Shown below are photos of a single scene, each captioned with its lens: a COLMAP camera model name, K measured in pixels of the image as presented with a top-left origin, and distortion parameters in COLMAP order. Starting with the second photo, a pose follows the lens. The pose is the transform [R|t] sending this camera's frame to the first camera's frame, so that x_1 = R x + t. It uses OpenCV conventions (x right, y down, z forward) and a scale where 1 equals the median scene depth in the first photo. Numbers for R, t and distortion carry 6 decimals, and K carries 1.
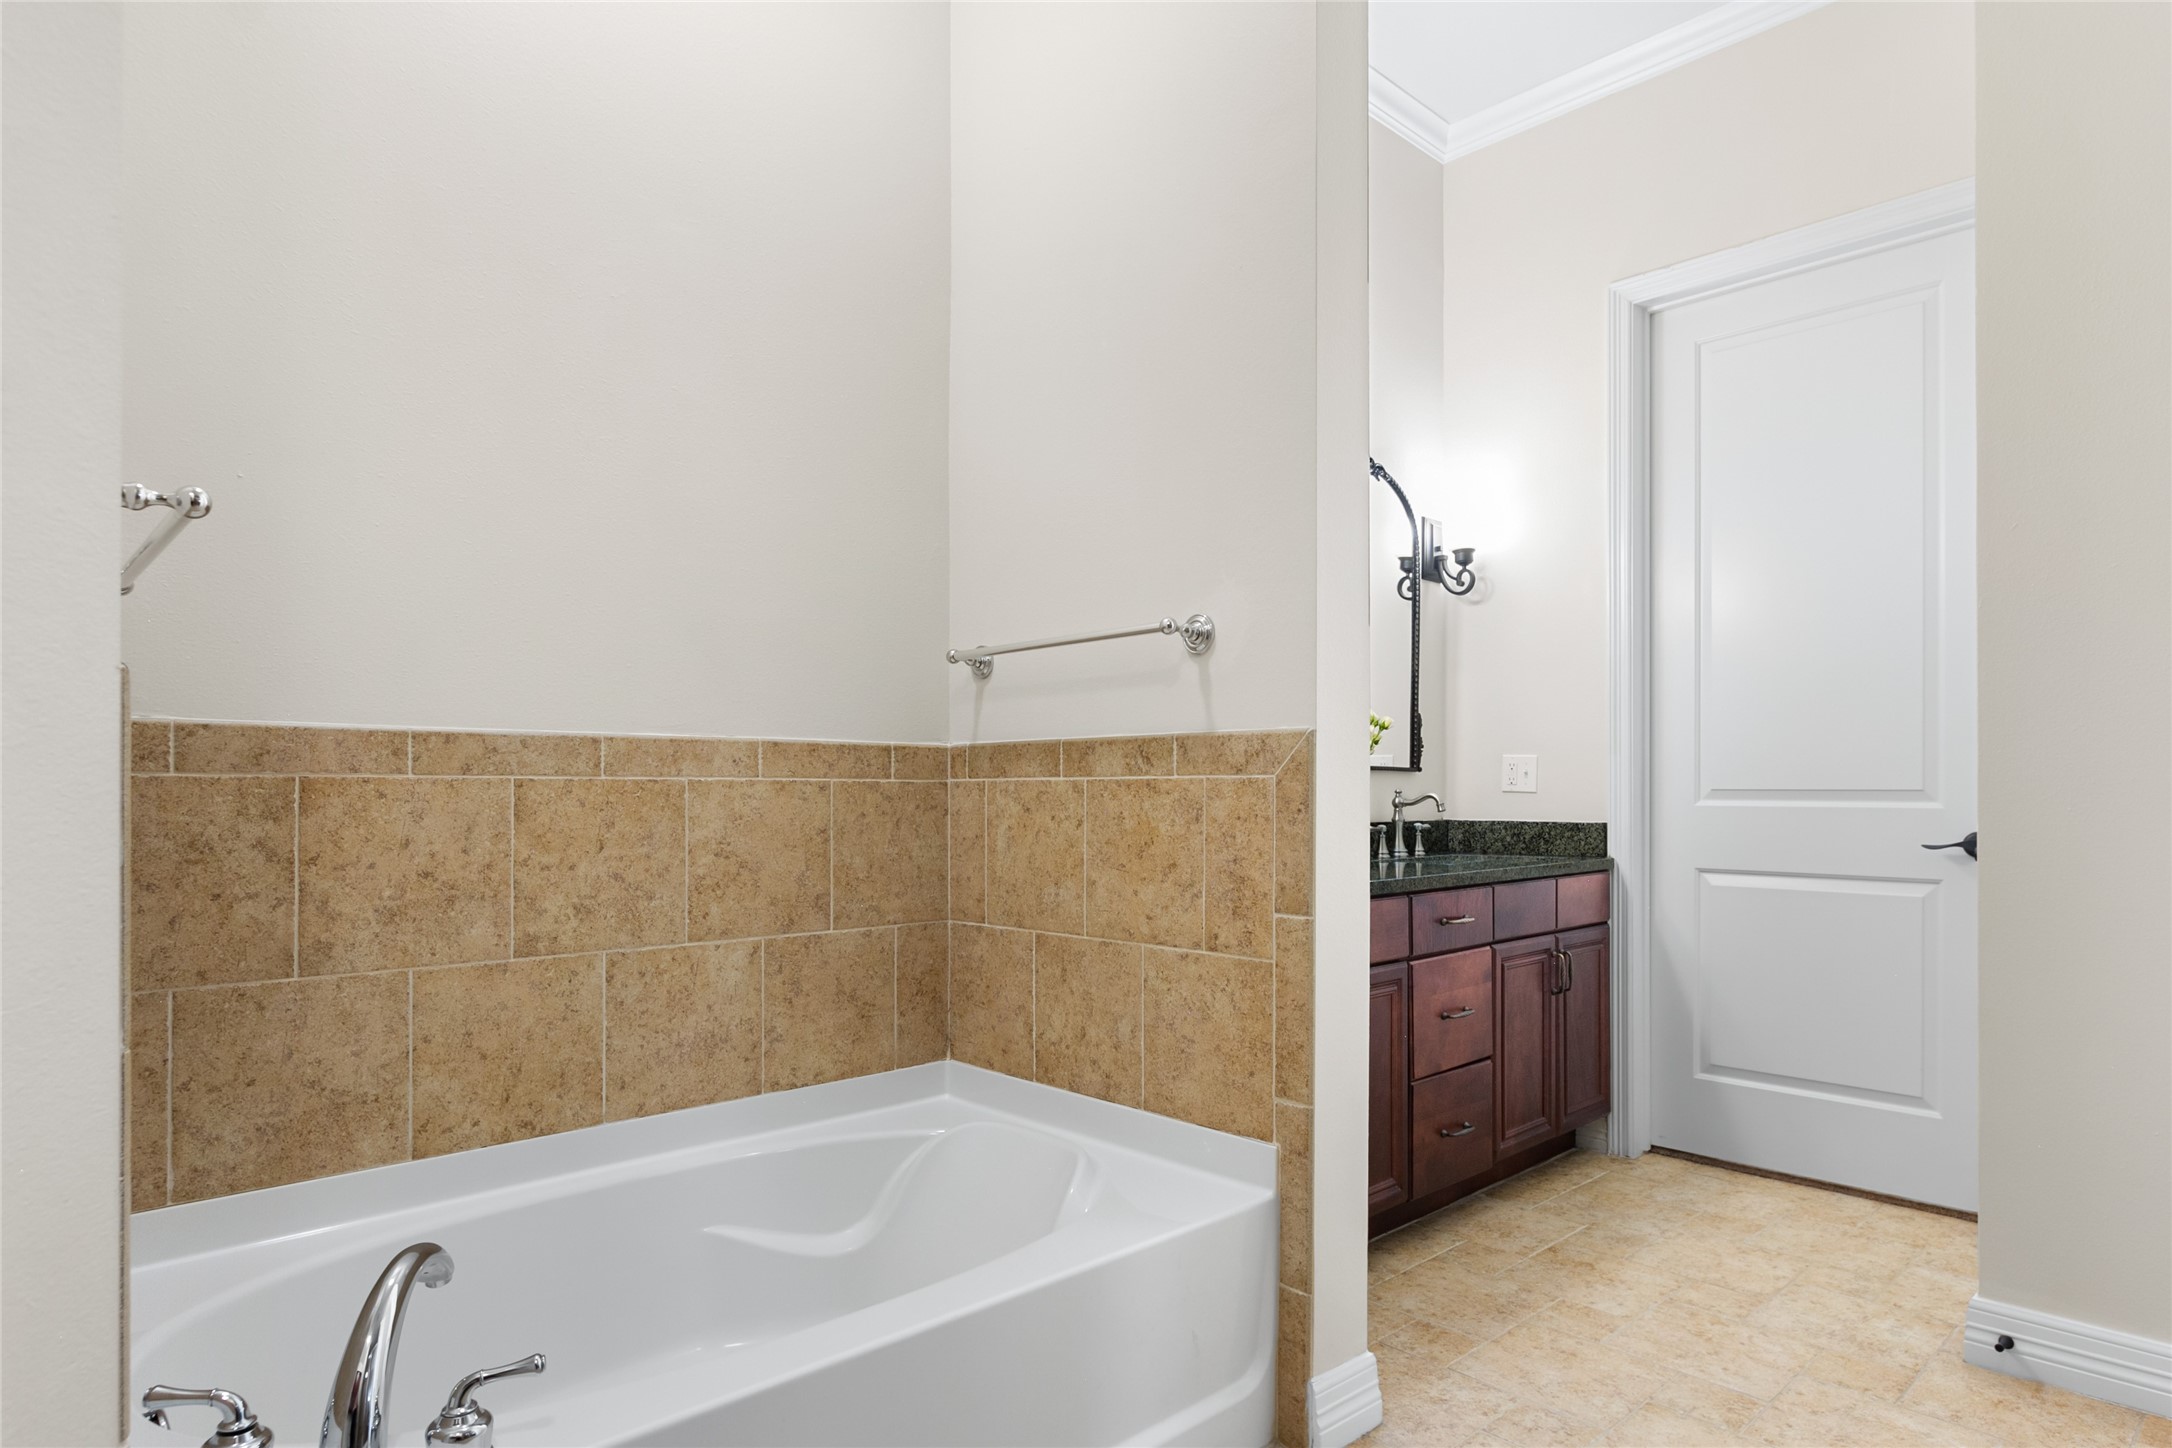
lens RADIAL K [[1199.7, 0, 1088.2], [0, 1199.7, 781.4], [0, 0, 1]] dist [0.000056, -0.000333]
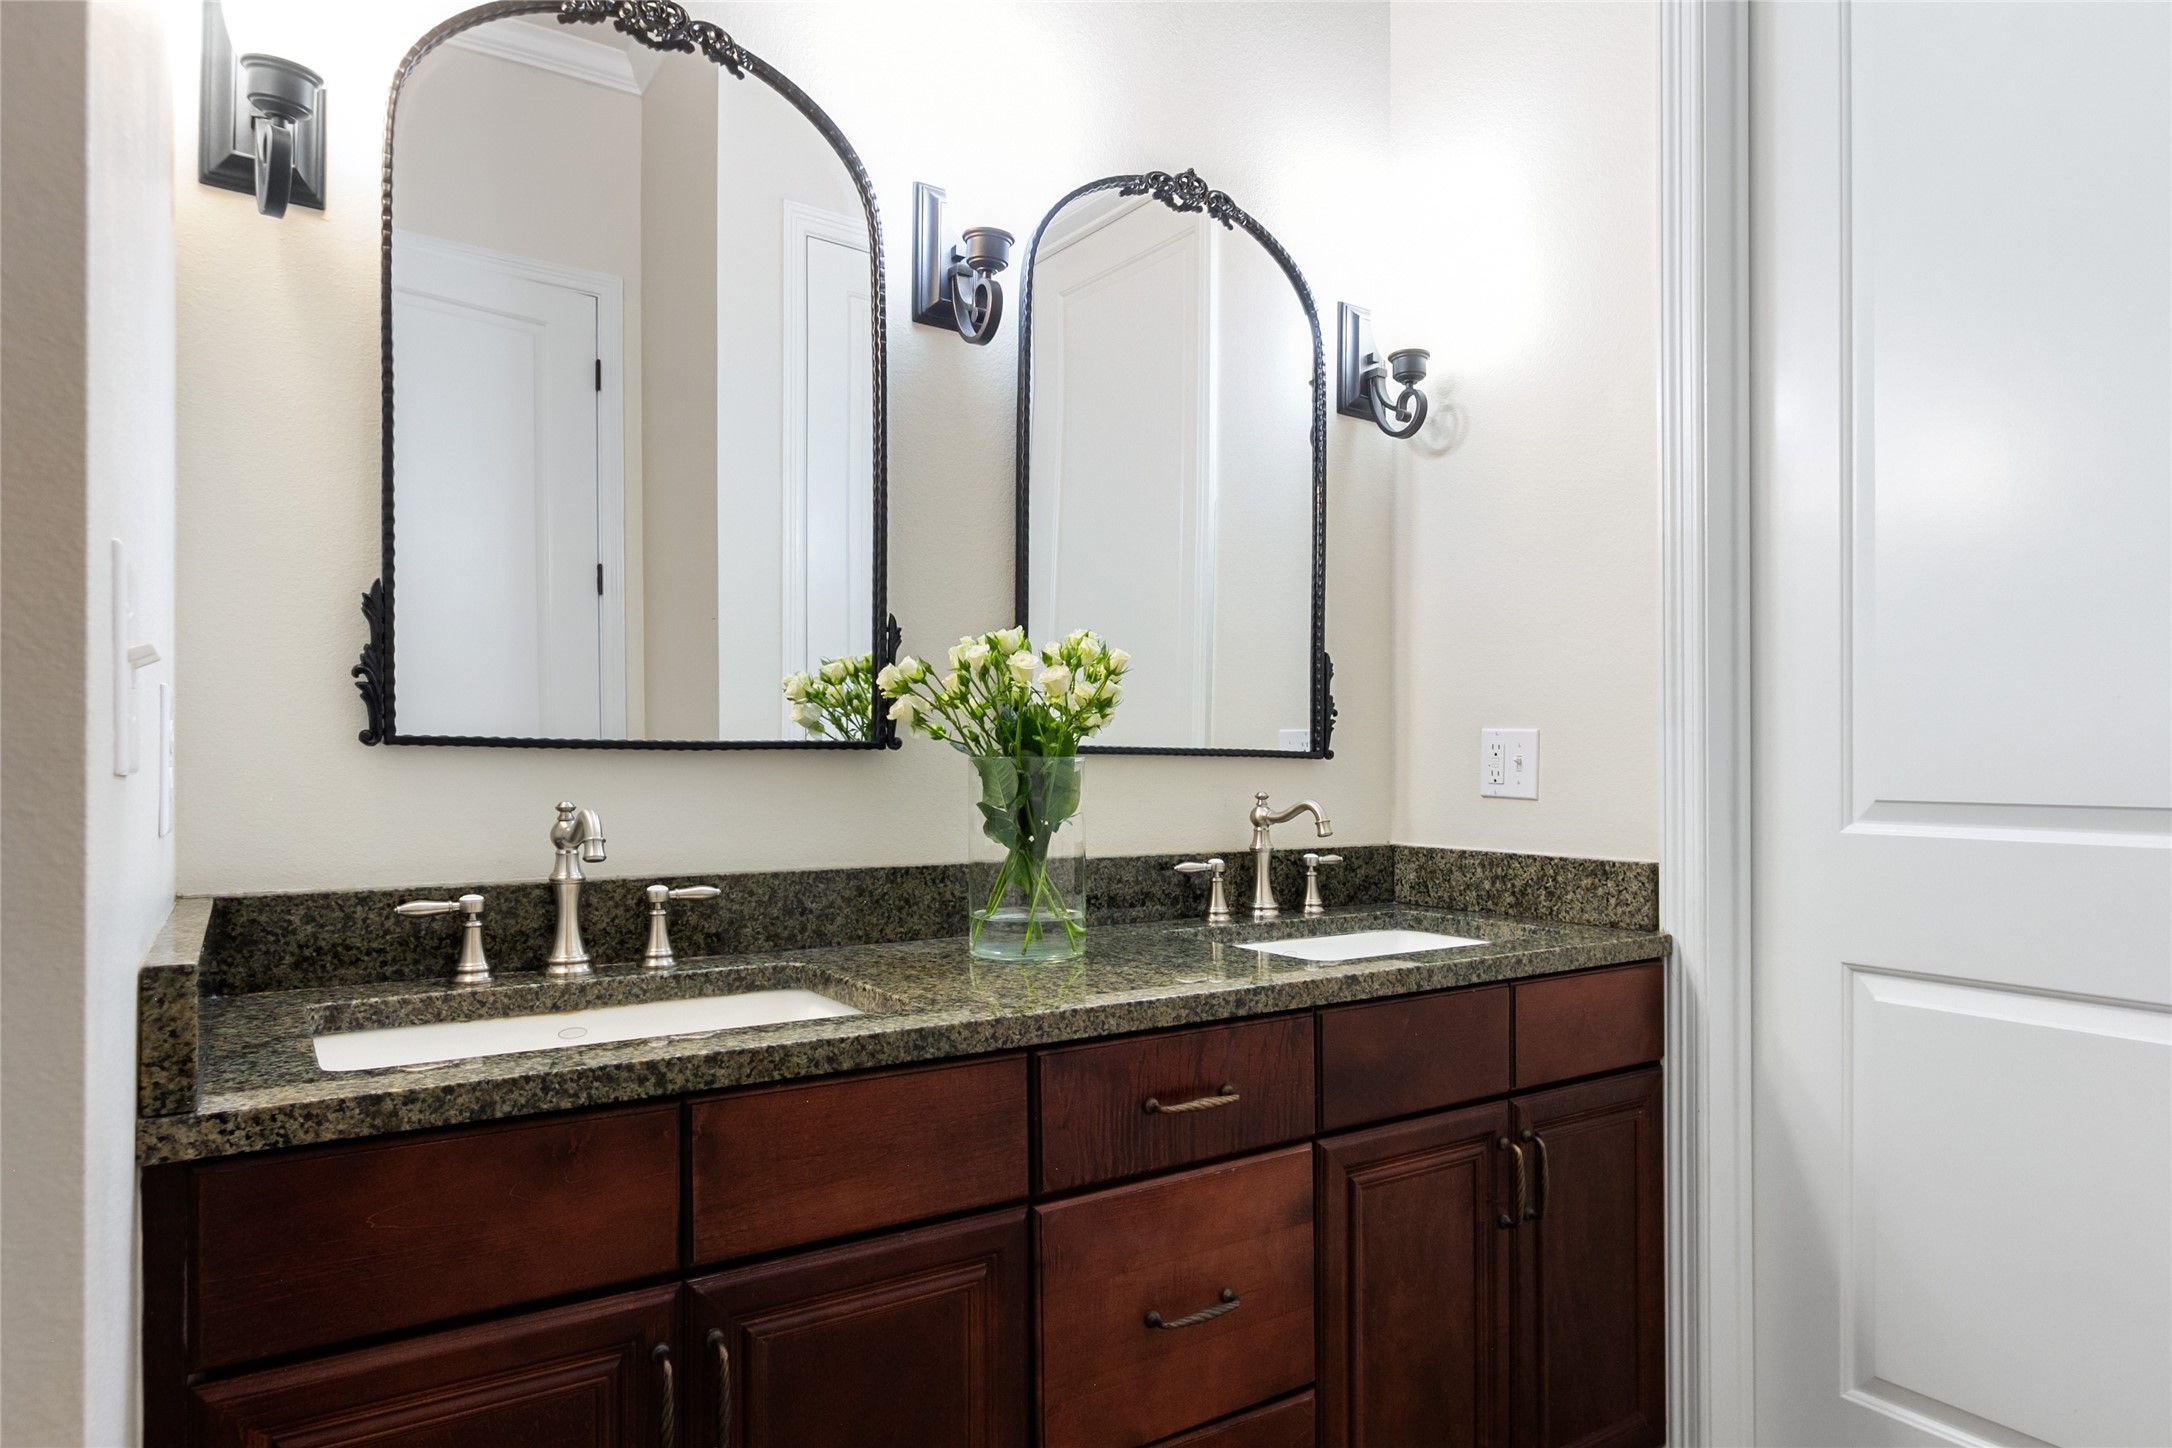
lens RADIAL K [[1272.6, 0, 1088.1], [0, 1272.6, 748.5], [0, 0, 1]] dist [0.001814, -0.000919]
pose [[0.985979, 0.002685, -0.166848, 0.275172], [-0.004333, 0.999945, -0.009513, -0.007210], [0.166813, 0.010103, 0.985937, 0.417681]]
